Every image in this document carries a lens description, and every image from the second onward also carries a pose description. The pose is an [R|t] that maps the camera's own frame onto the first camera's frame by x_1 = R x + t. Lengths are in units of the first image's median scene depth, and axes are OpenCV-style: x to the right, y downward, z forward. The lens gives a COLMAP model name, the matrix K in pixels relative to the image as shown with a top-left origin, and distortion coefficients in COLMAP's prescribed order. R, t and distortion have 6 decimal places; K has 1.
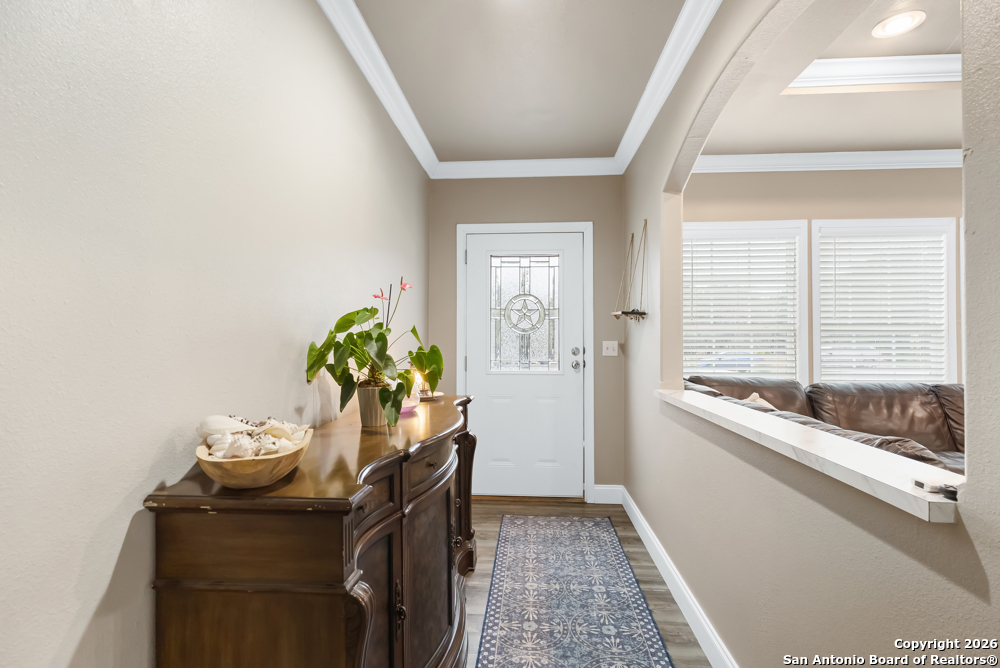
lens RADIAL K [[472.6, 0, 498.0], [0, 472.6, 332.0], [0, 0, 1]] dist [-0.000986, 0.000265]
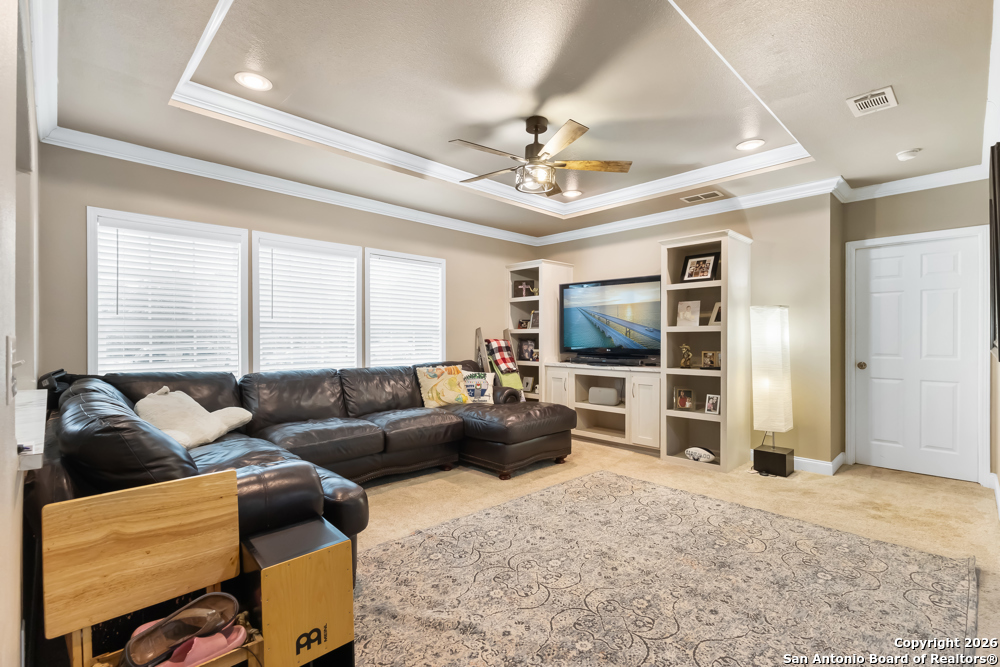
lens RADIAL K [[458.0, 0, 502.8], [0, 458.0, 338.9], [0, 0, 1]] dist [0.000913, 0.000275]
pose [[0.663375, -0.004114, 0.748276, 0.244032], [-0.010236, 0.999841, 0.014571, 0.001850], [-0.748217, -0.017326, 0.663227, -0.190618]]
